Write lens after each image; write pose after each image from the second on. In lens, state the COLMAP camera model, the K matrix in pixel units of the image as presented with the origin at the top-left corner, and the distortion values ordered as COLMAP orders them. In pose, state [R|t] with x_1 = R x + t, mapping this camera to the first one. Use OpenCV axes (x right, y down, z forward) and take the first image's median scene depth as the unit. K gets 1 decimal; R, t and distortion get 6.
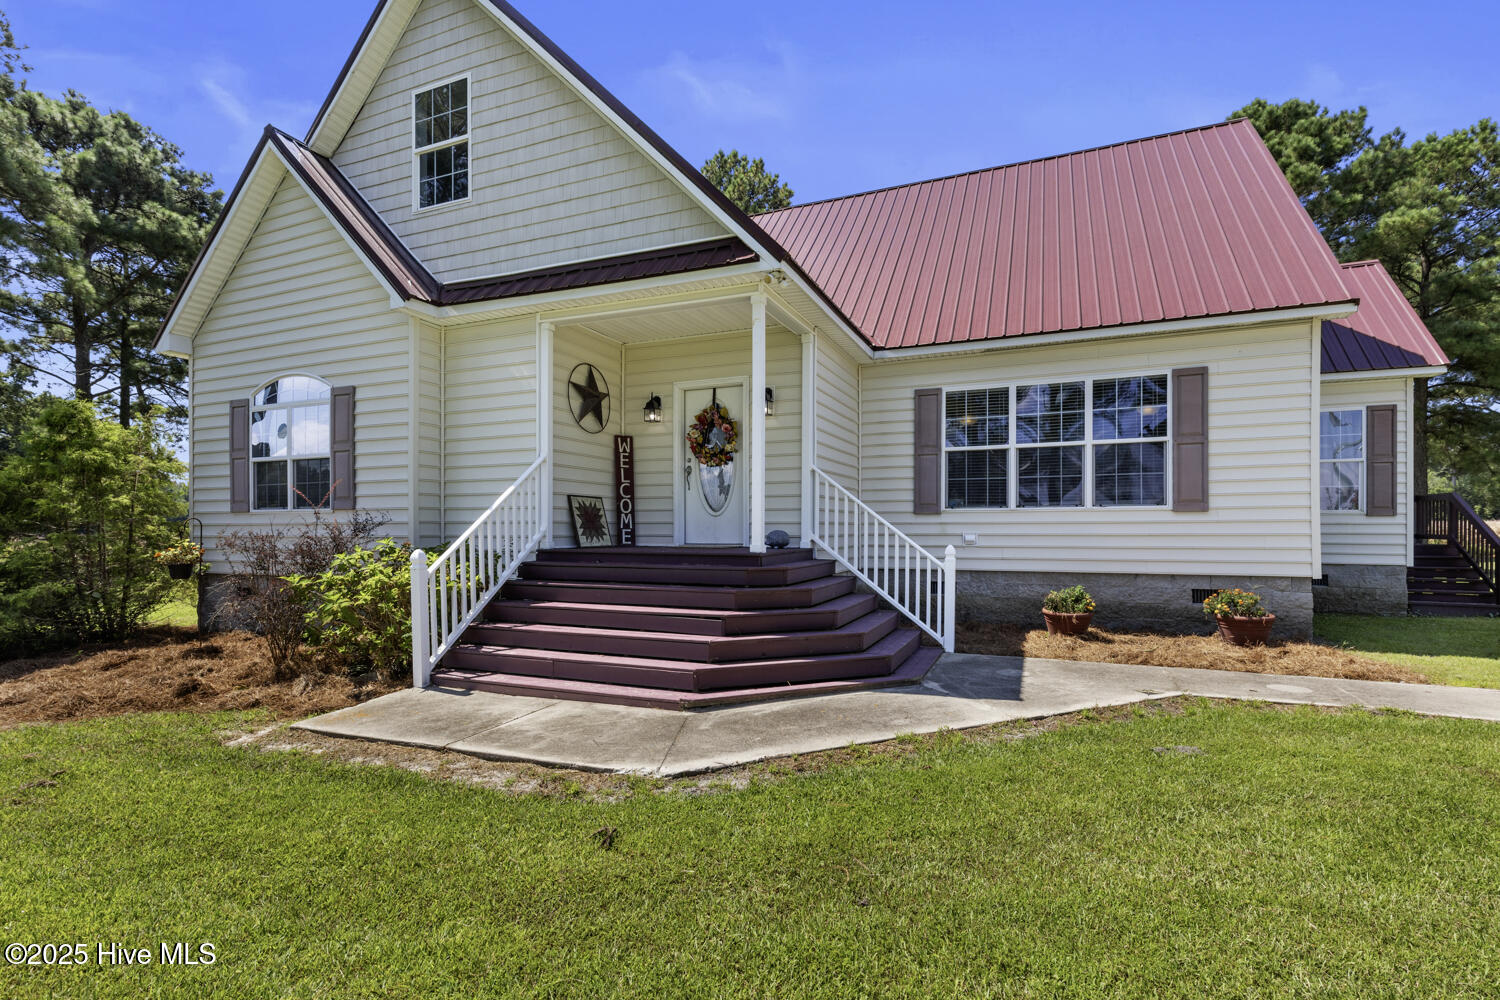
lens RADIAL K [[700.9, 0, 751.7], [0, 700.9, 522.8], [0, 0, 1]] dist [0.004441, -0.000091]
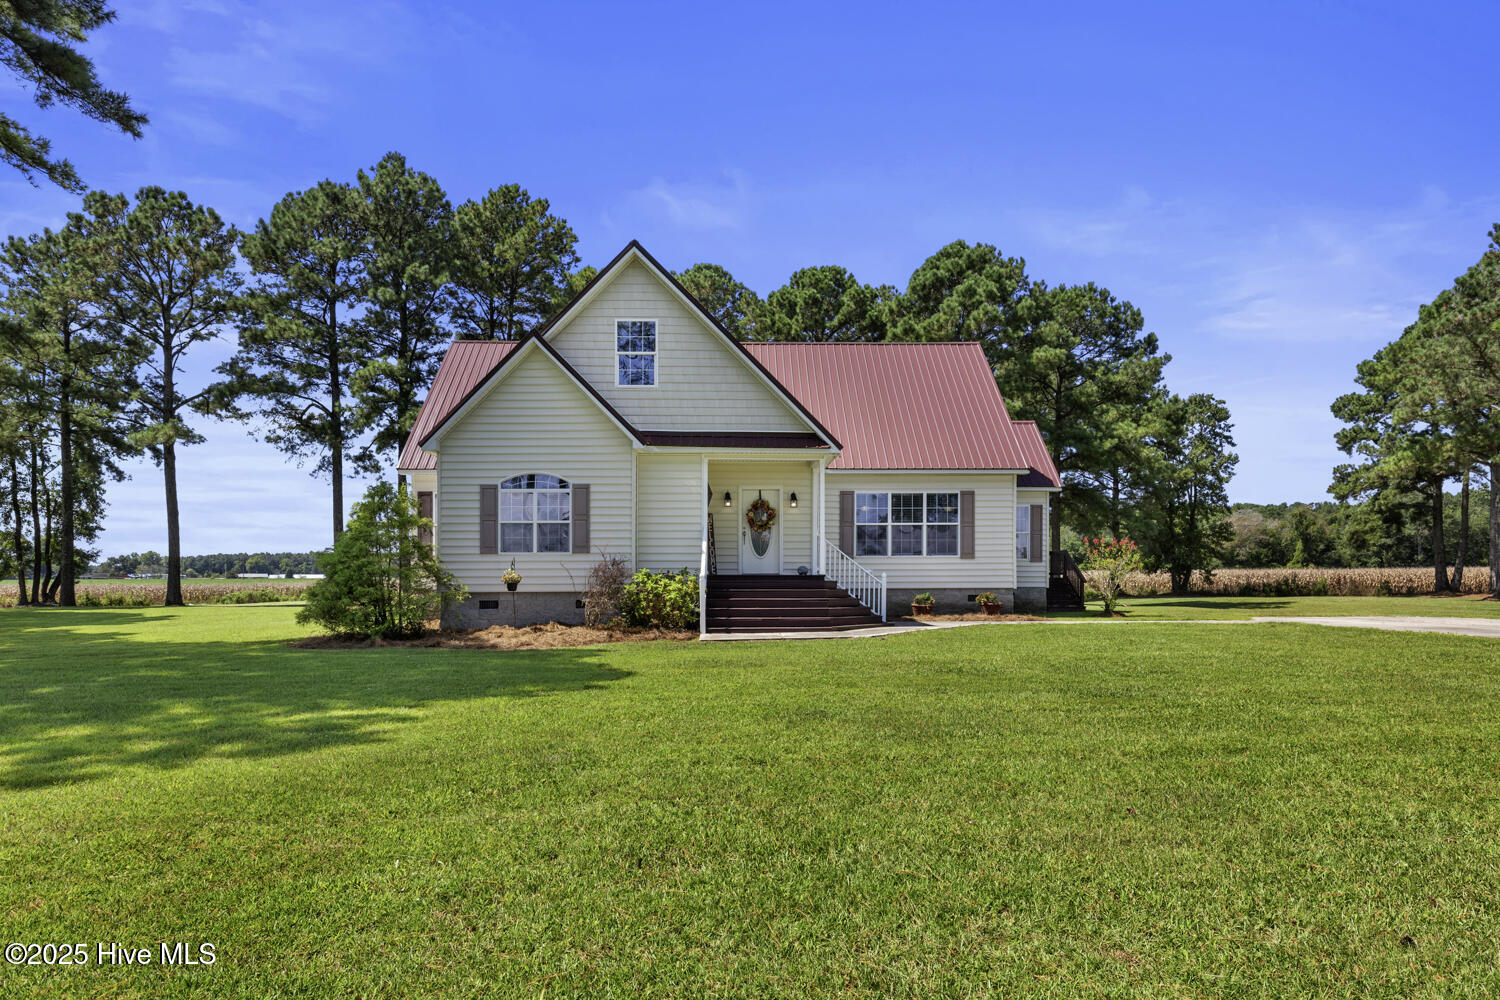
lens RADIAL K [[893.8, 0, 749.1], [0, 893.8, 570.6], [0, 0, 1]] dist [-0.001203, 0.000405]
pose [[0.911143, 0.003695, 0.412074, -1.095055], [-0.003238, 0.999993, -0.001805, 0.028041], [-0.412078, 0.000310, 0.911148, -1.195800]]
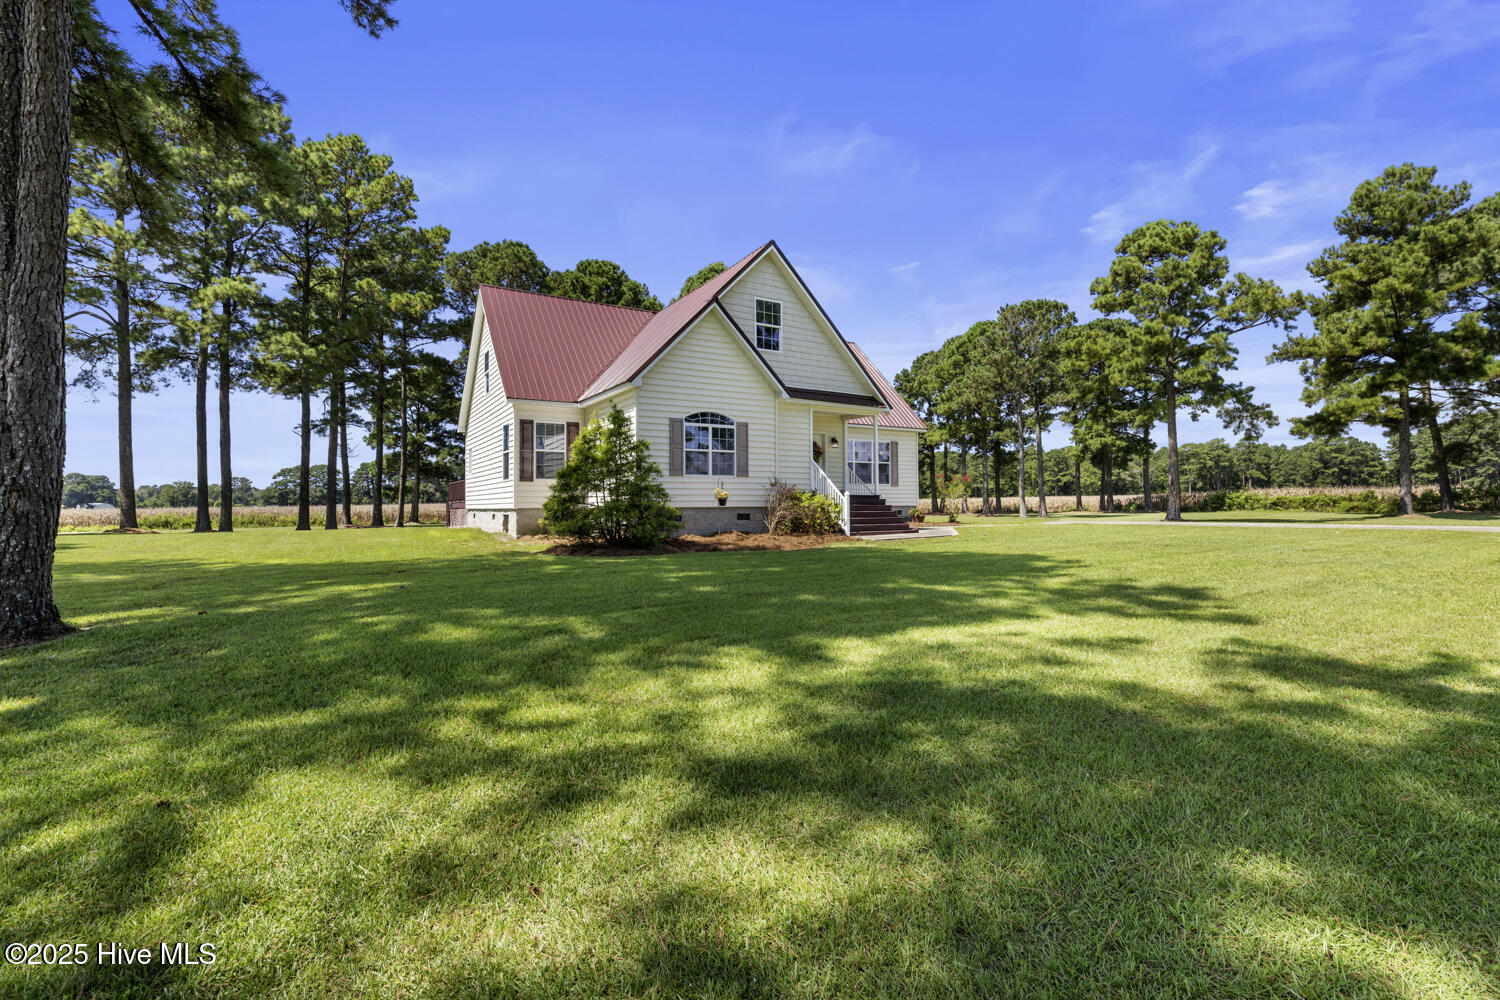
lens RADIAL K [[668.4, 0, 798.0], [0, 668.4, 503.1], [0, 0, 1]] dist [-0.040809, -0.000058]
pose [[0.539620, -0.002885, 0.841904, -2.231351], [0.004444, 0.999990, 0.000578, 0.064189], [-0.841897, 0.003430, 0.539627, -0.296504]]
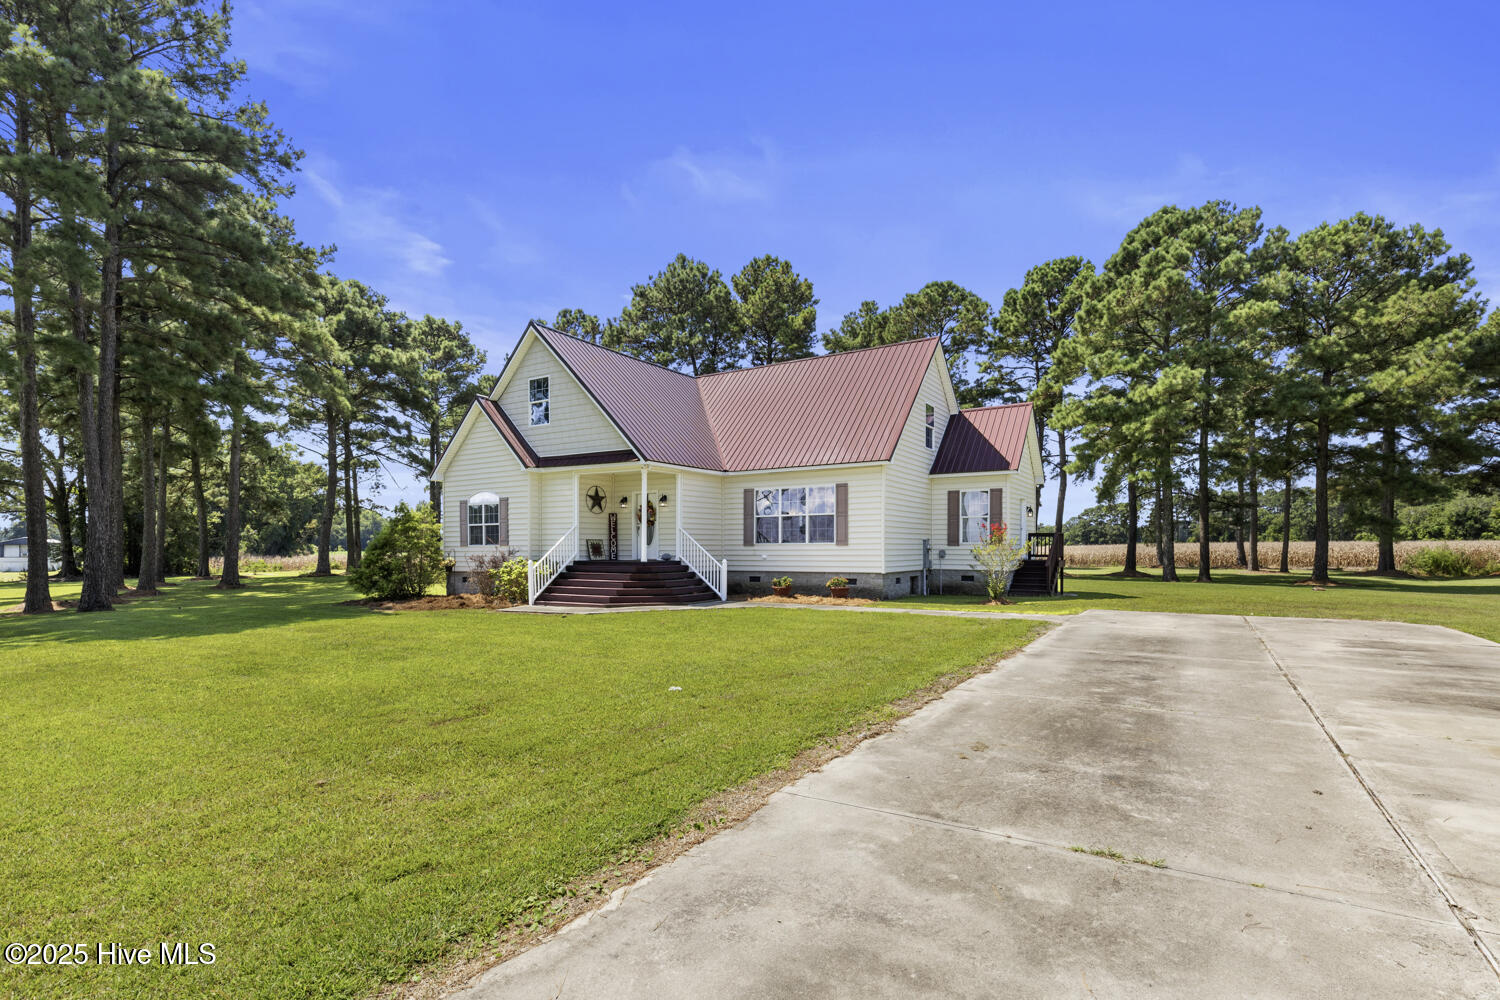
lens RADIAL K [[720.7, 0, 745.7], [0, 720.7, 553.1], [0, 0, 1]] dist [0.001717, -0.000197]
pose [[0.985869, -0.000095, -0.167518, 0.708985], [0.002505, 0.999896, 0.014175, -0.024939], [0.167499, -0.014394, 0.985767, -1.407439]]
